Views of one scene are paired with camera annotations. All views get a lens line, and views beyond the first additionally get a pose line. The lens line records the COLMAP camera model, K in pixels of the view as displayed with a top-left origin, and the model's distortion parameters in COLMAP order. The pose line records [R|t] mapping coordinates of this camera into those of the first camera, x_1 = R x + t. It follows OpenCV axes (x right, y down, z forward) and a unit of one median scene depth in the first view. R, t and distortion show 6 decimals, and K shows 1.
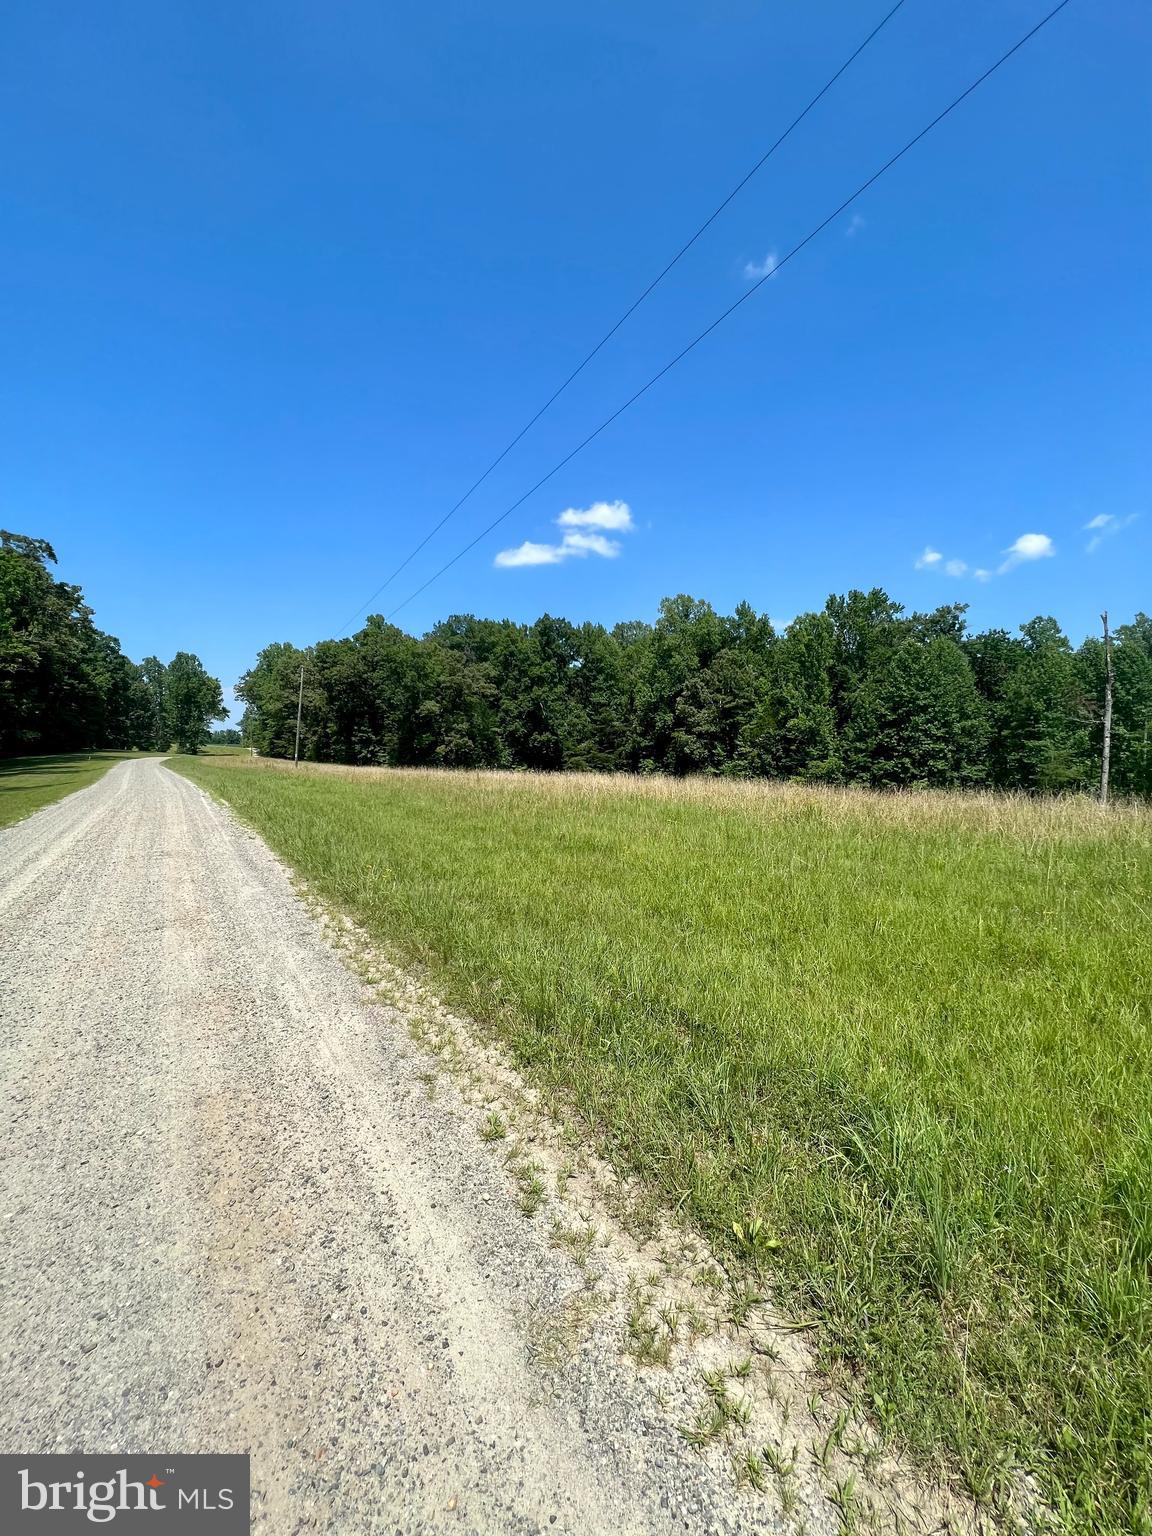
lens RADIAL K [[614.2, 0, 581.2], [0, 614.2, 765.1], [0, 0, 1]] dist [-0.002274, 0.000202]
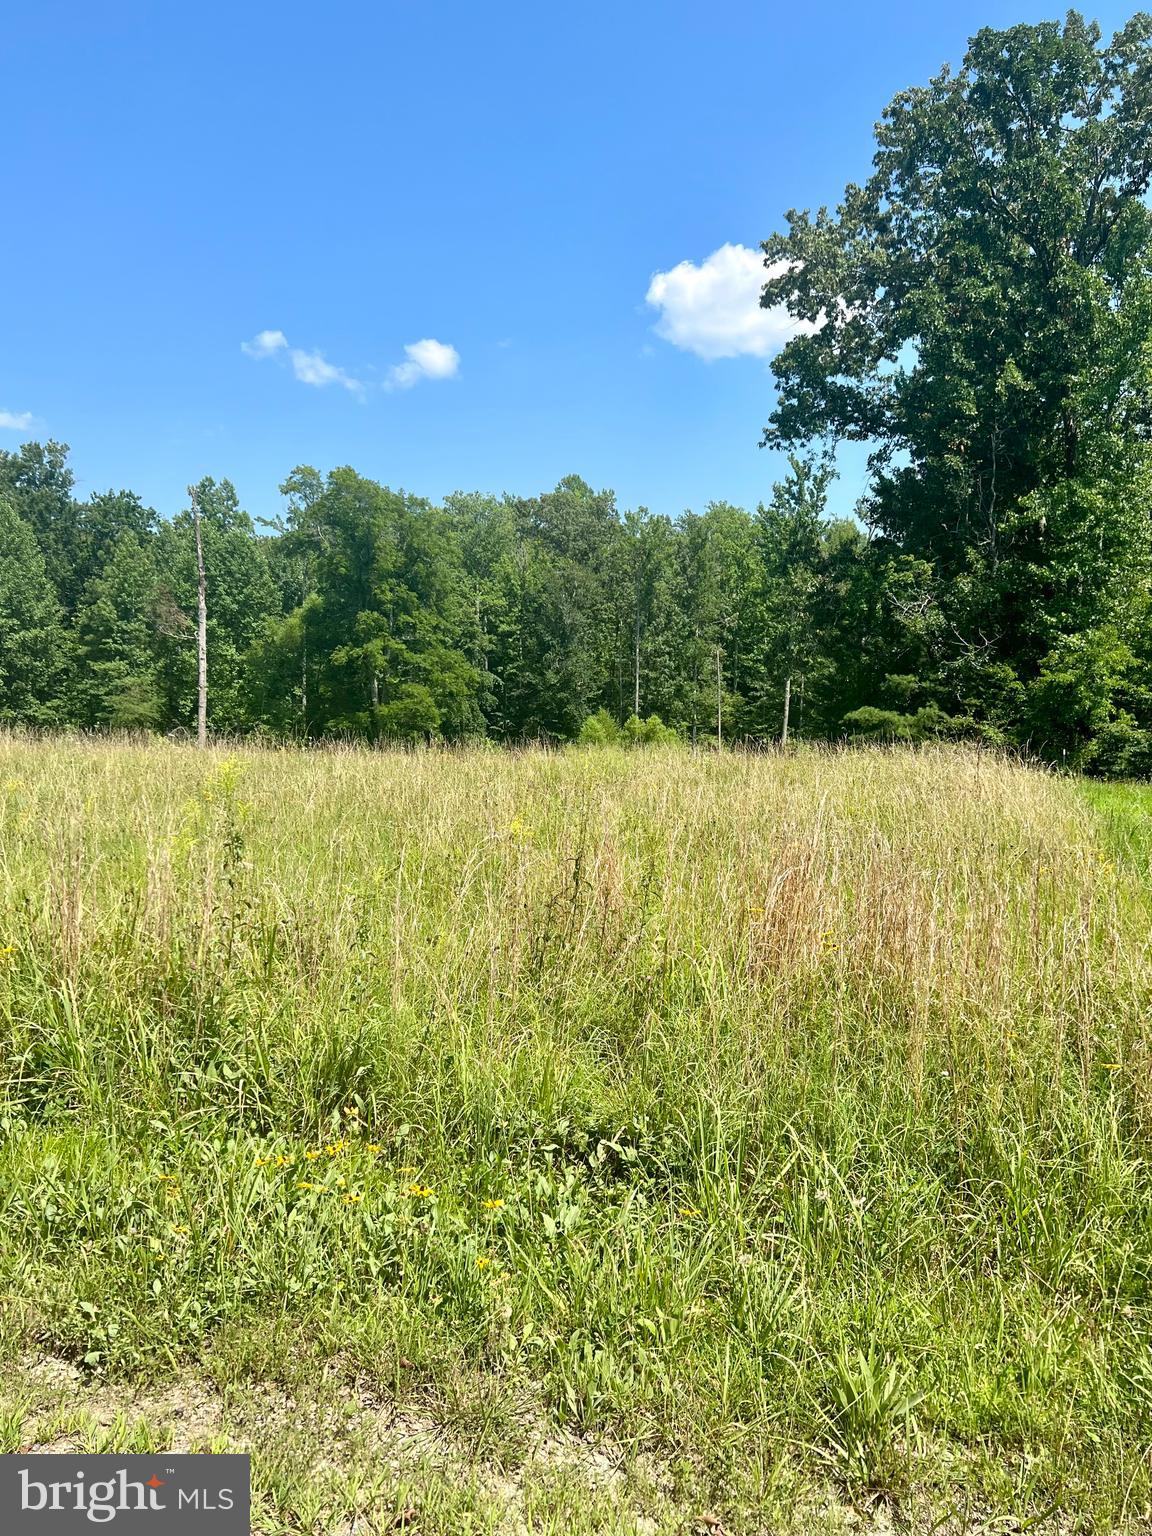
lens RADIAL K [[1146.7, 0, 586.7], [0, 1146.7, 792.5], [0, 0, 1]] dist [0.053048, -0.067114]
pose [[0.732159, -0.063157, 0.678199, 0.203425], [0.011911, 0.996727, 0.079962, 0.007299], [-0.681029, -0.050467, 0.730515, -0.278599]]
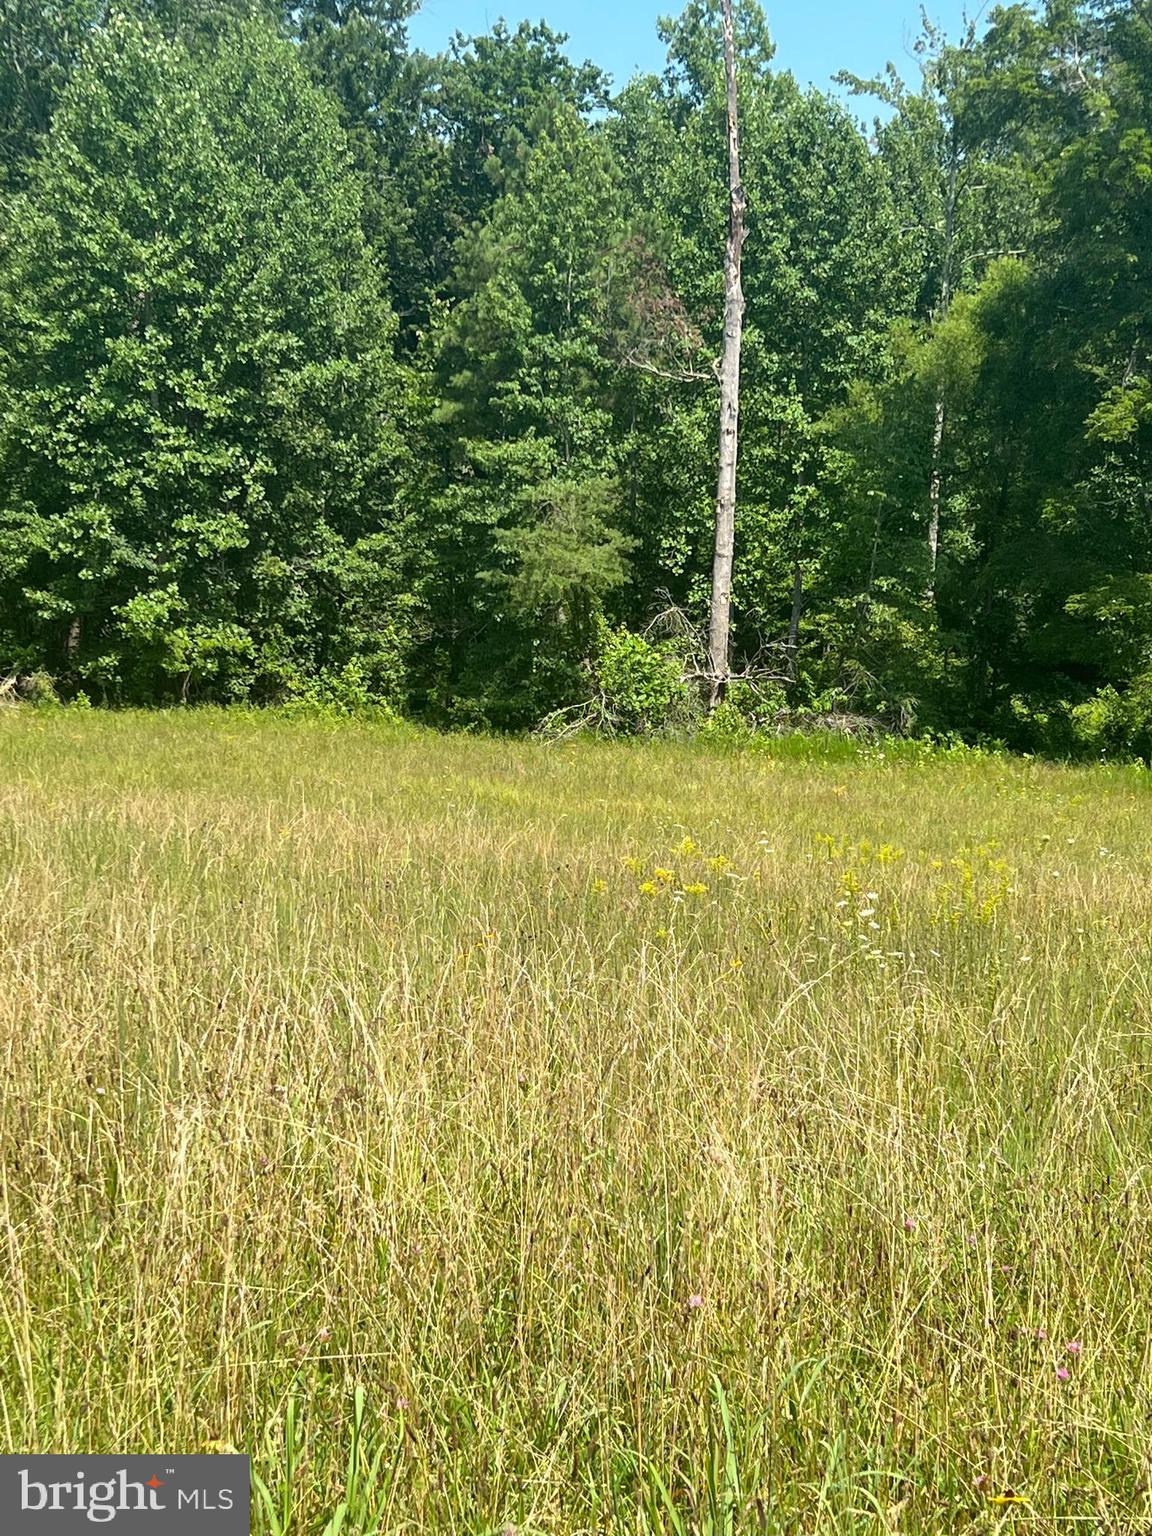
lens RADIAL K [[2390.5, 0, 616.4], [0, 2390.5, 793.6], [0, 0, 1]] dist [0.093508, 0.000000]
pose [[0.900461, -0.050806, 0.431958, 0.265605], [0.004842, 0.994264, 0.106849, 0.001966], [-0.434909, -0.094122, 0.895542, 0.006419]]
